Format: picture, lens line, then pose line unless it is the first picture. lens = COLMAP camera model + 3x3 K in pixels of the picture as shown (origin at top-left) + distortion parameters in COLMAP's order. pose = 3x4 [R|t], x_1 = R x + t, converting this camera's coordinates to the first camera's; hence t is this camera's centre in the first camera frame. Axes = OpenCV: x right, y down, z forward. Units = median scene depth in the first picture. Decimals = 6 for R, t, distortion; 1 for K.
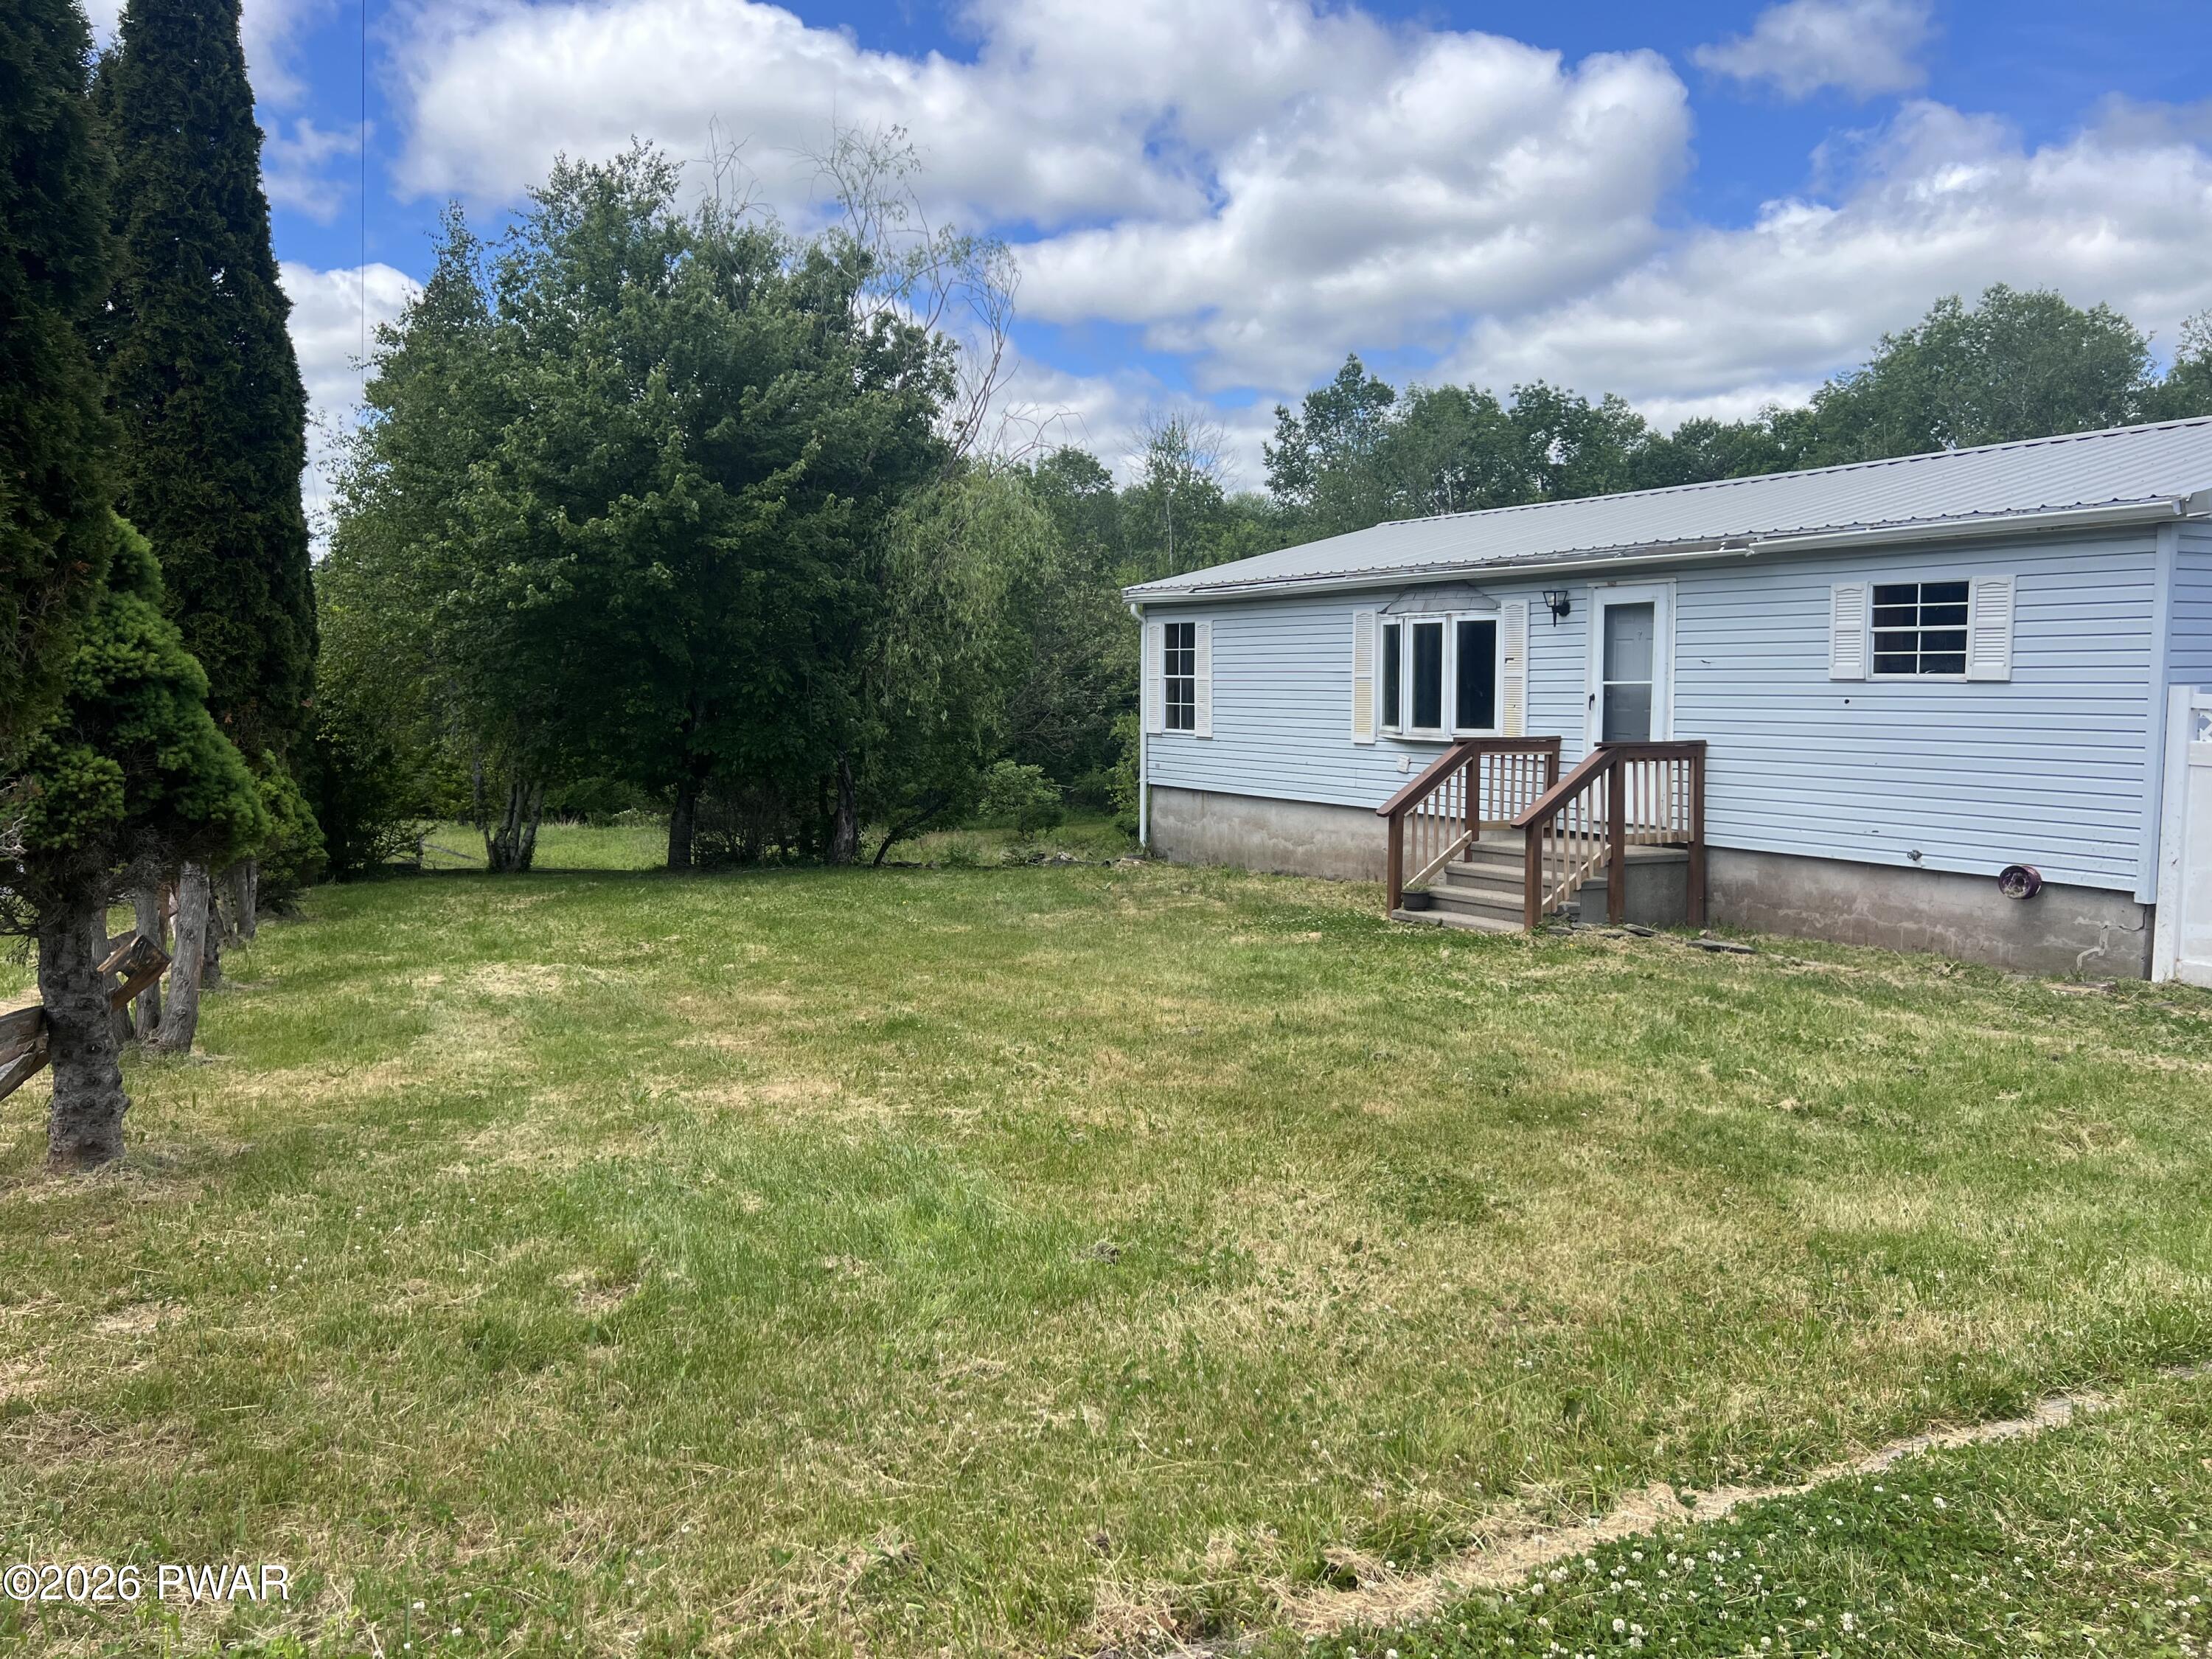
lens RADIAL K [[1665.5, 0, 1106.8], [0, 1665.5, 828.7], [0, 0, 1]] dist [0.036717, -0.028010]
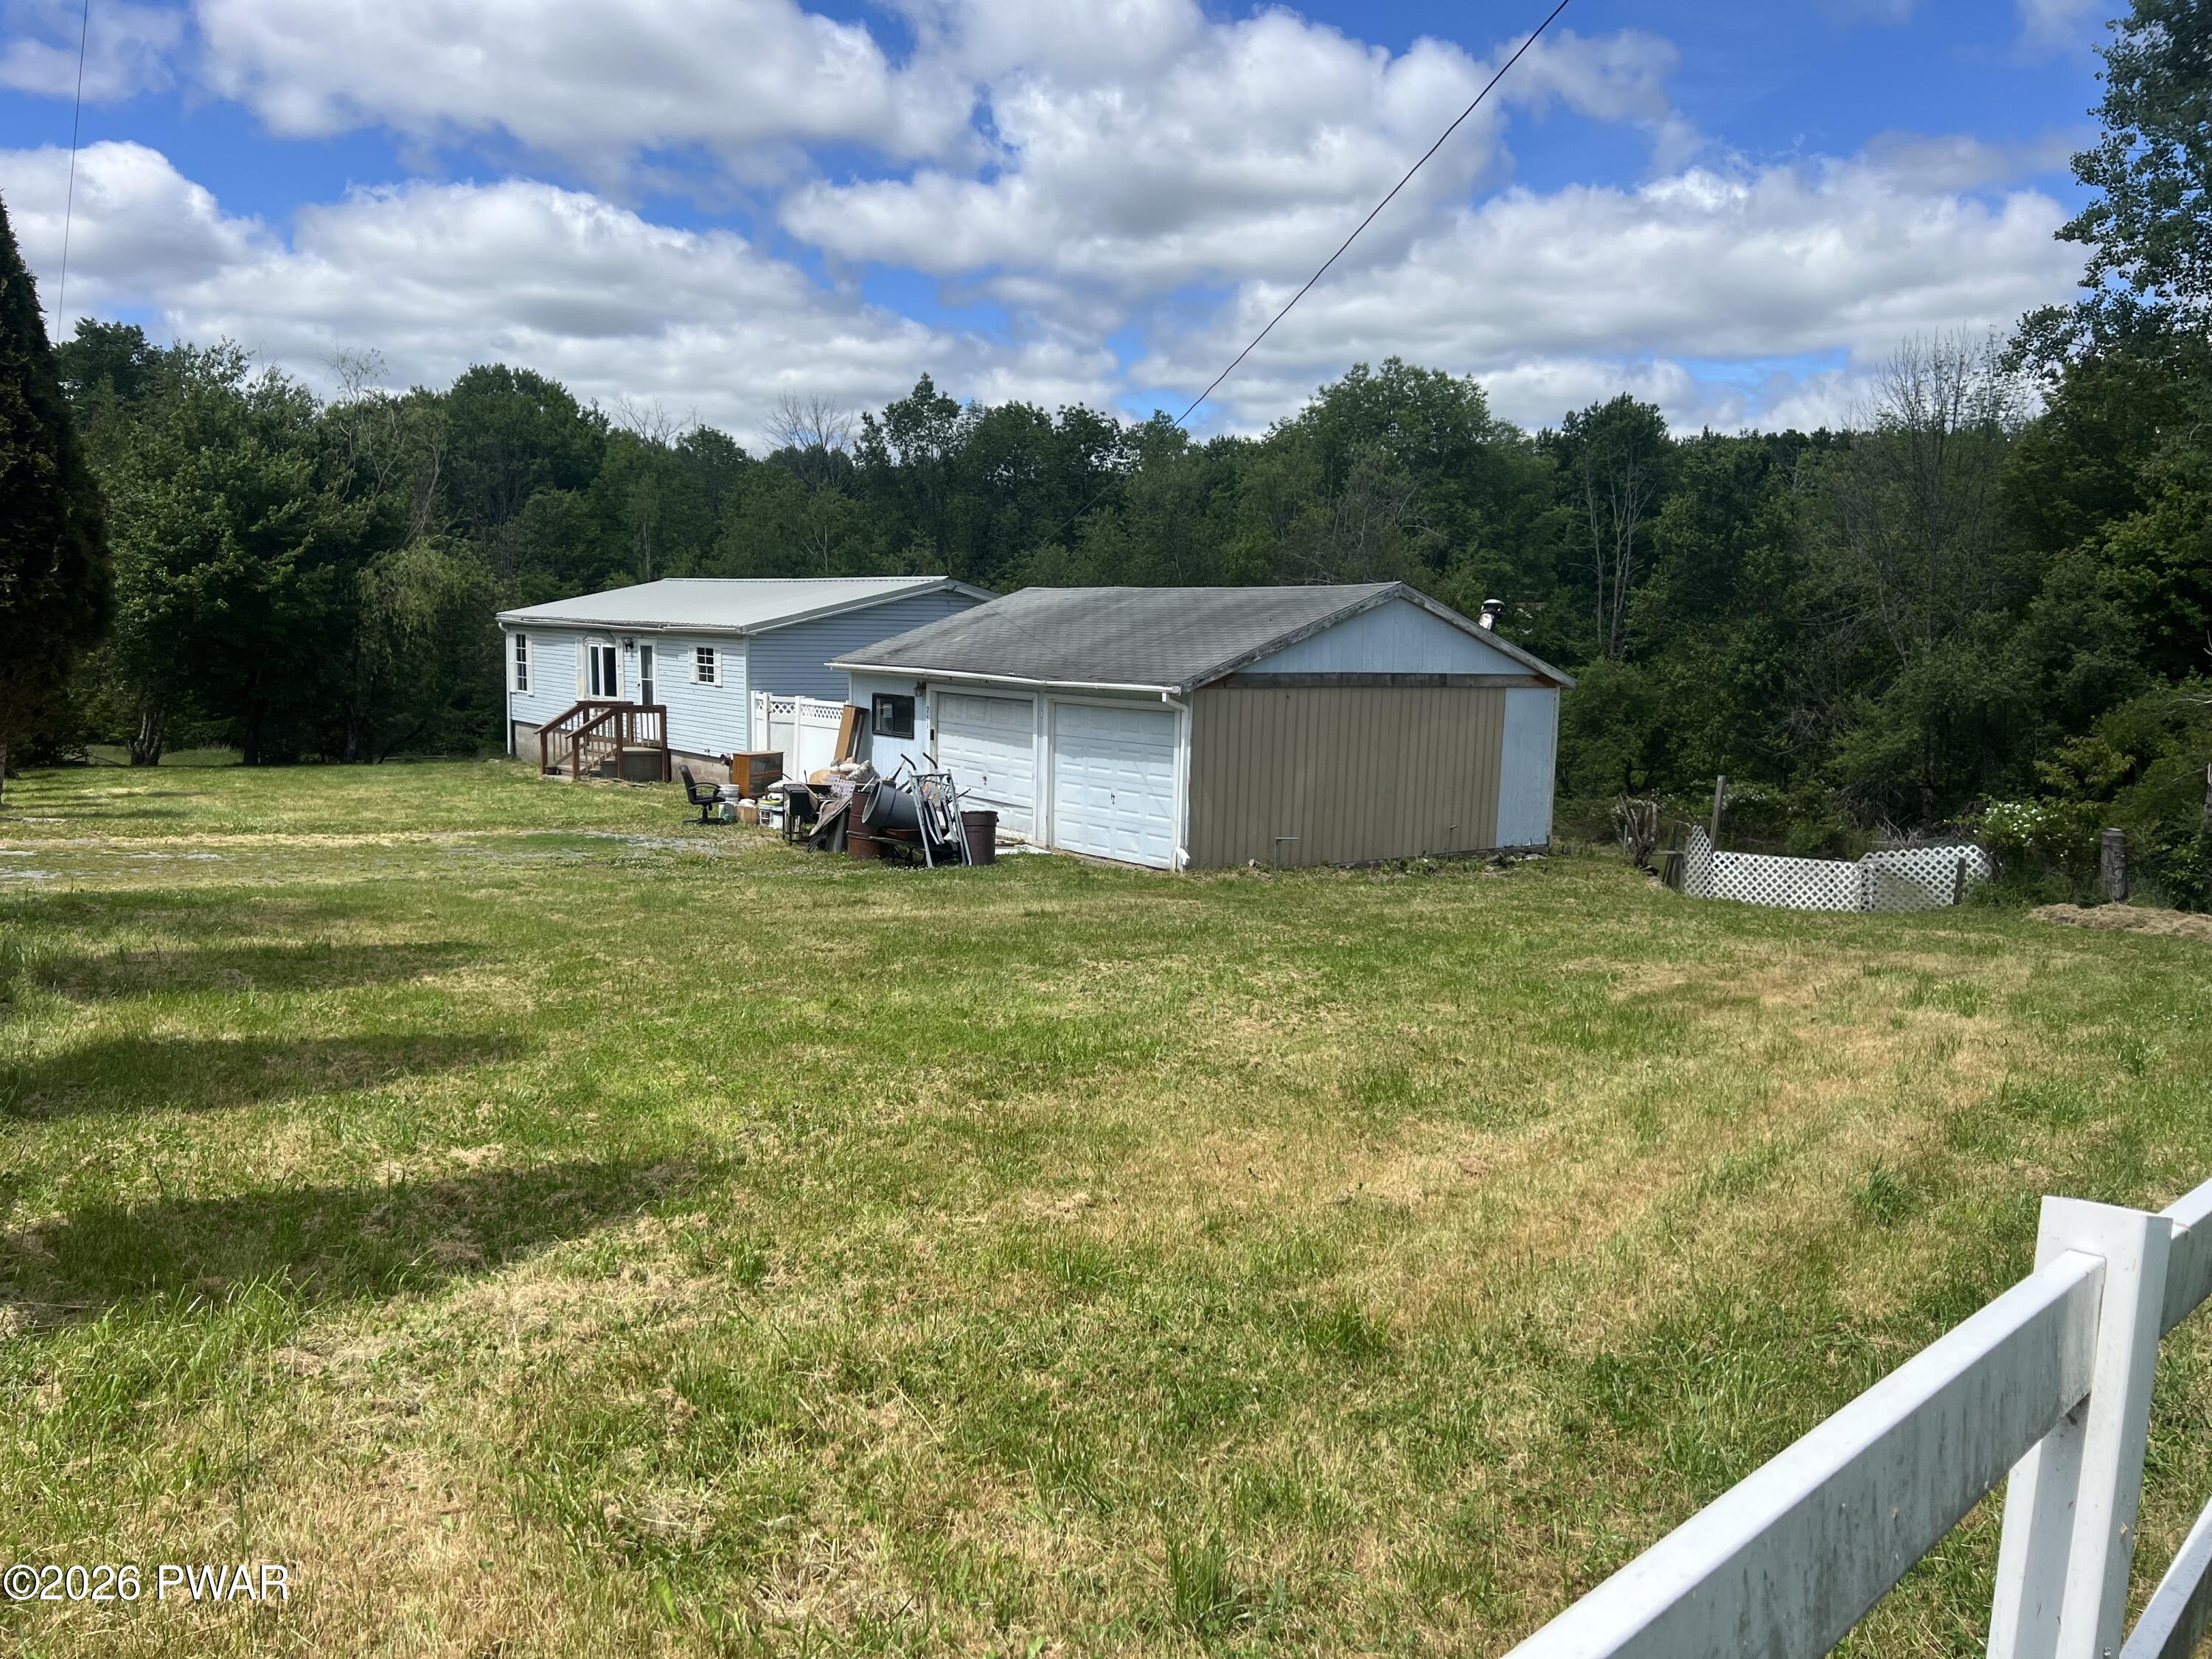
lens RADIAL K [[1665.5, 0, 1103.6], [0, 1665.5, 833.9], [0, 0, 1]] dist [0.036717, -0.028010]
pose [[0.988431, 0.012499, 0.151156, 0.447635], [-0.017910, 0.999245, 0.034491, 0.027841], [-0.150611, -0.036799, 0.987908, -1.073923]]
